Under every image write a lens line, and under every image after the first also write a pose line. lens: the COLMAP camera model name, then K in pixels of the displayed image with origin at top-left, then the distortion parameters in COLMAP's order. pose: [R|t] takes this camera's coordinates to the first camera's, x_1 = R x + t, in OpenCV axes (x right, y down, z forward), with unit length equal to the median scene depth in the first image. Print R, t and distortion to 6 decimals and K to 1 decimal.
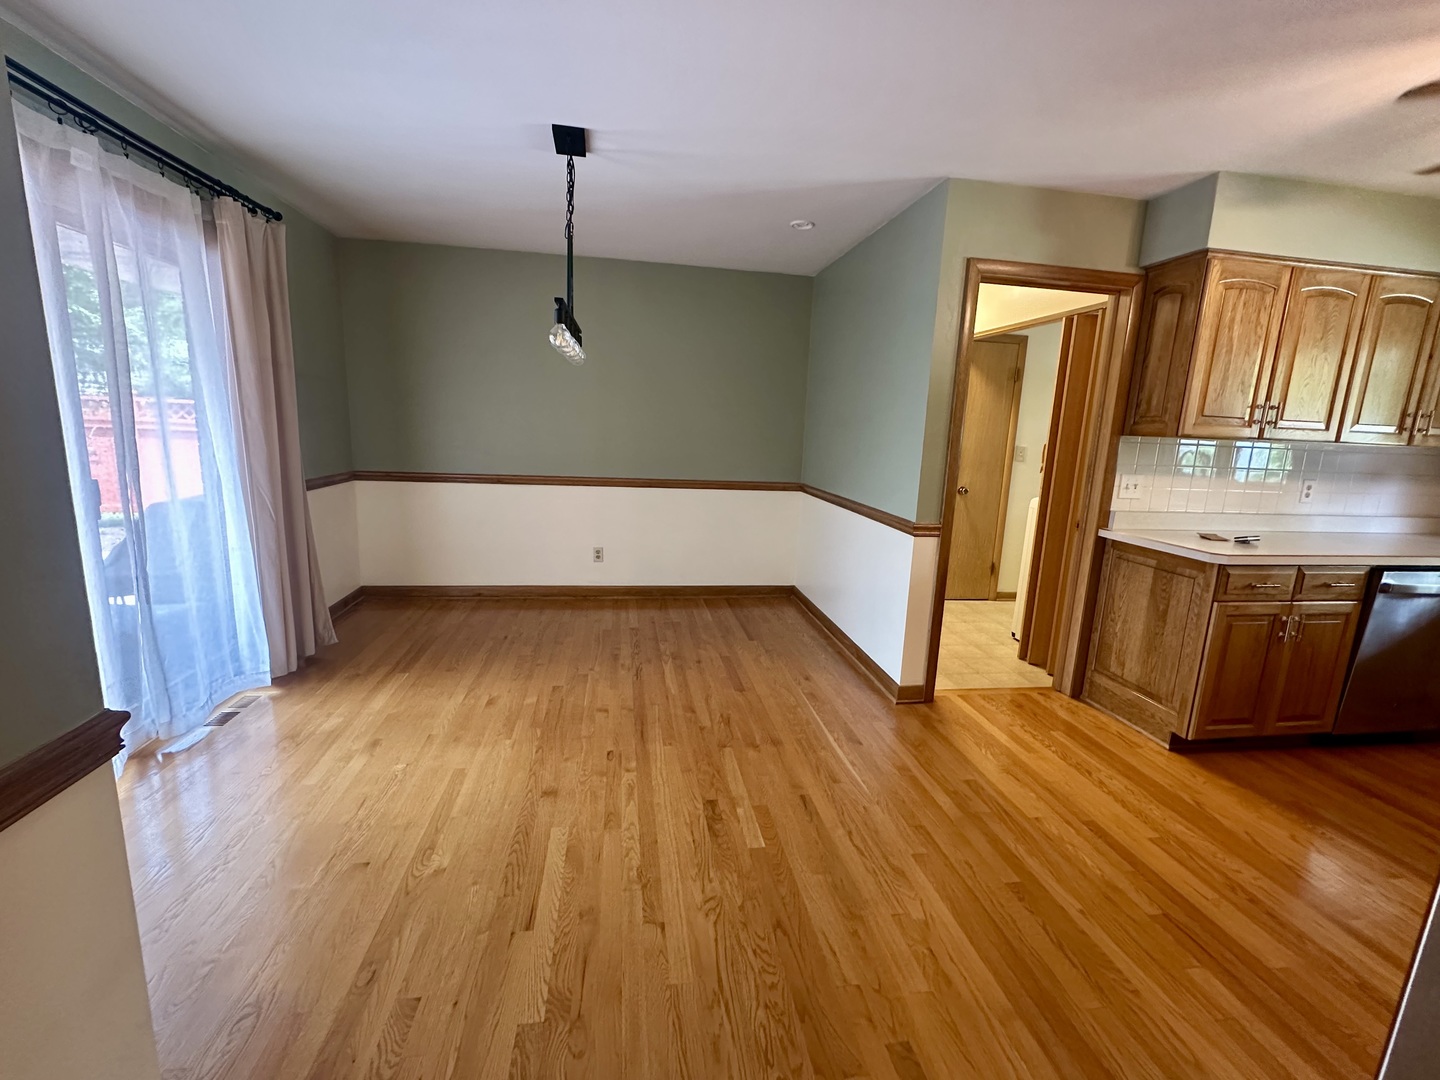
lens RADIAL K [[621.3, 0, 720.3], [0, 621.3, 543.2], [0, 0, 1]] dist [-0.003579, -0.000657]
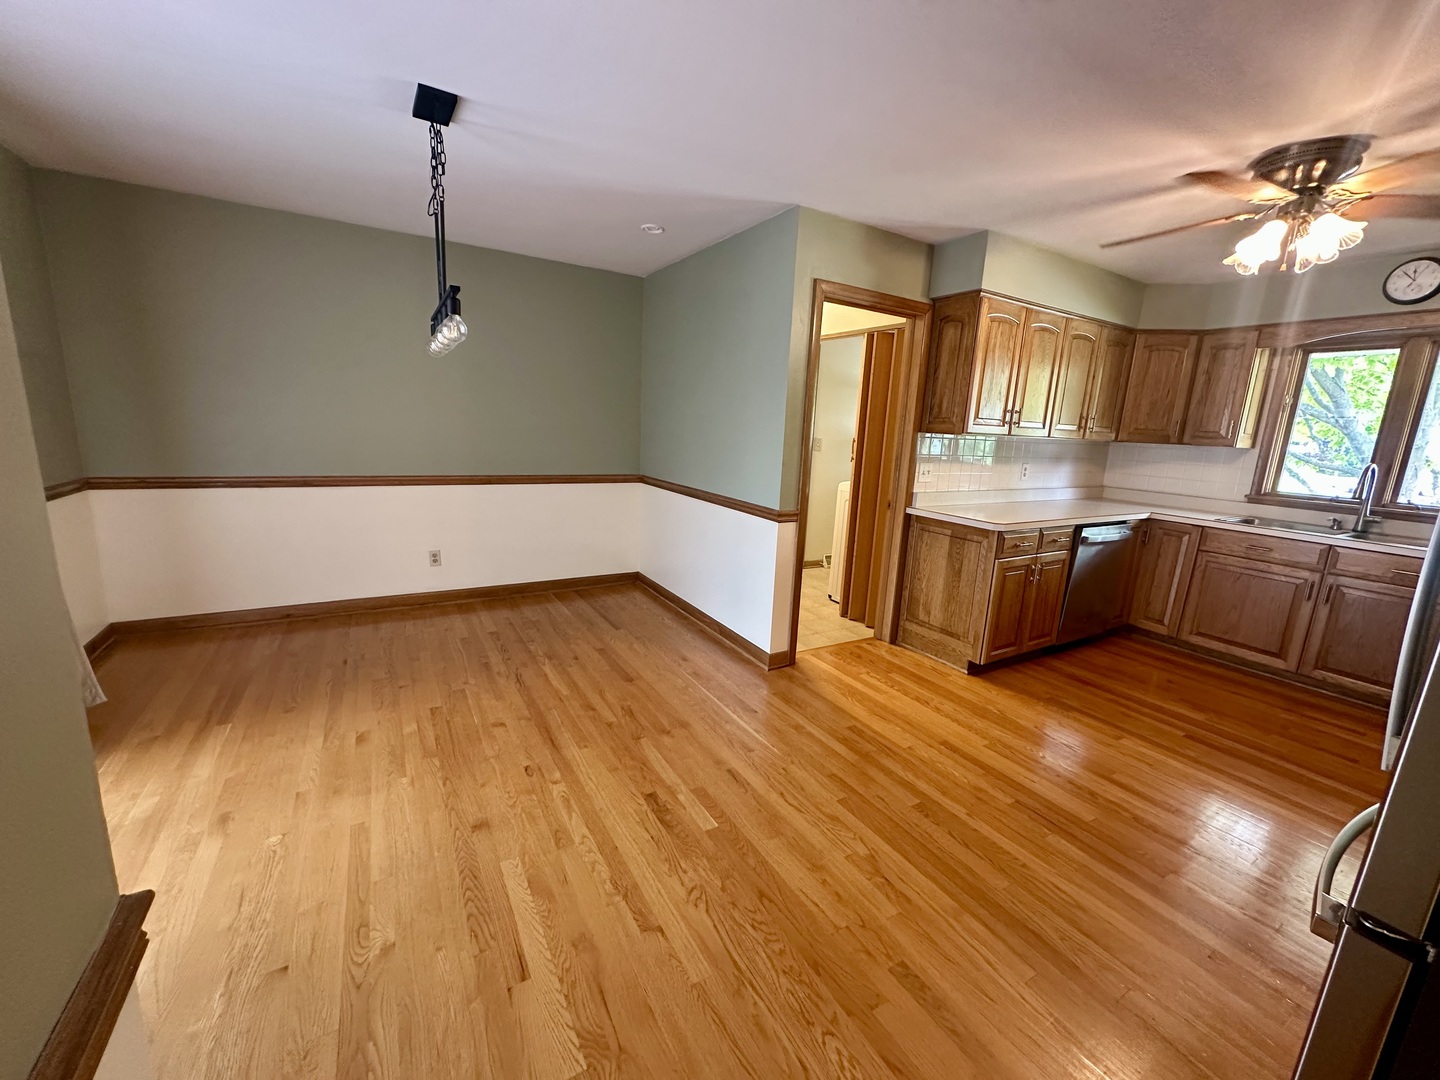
lens RADIAL K [[576.6, 0, 721.5], [0, 576.6, 541.2], [0, 0, 1]] dist [-0.003978, -0.000294]
pose [[0.928510, -0.072077, 0.364246, -0.189000], [0.060256, 0.997225, 0.043731, -0.032637], [-0.366387, -0.018656, 0.930276, 0.063555]]
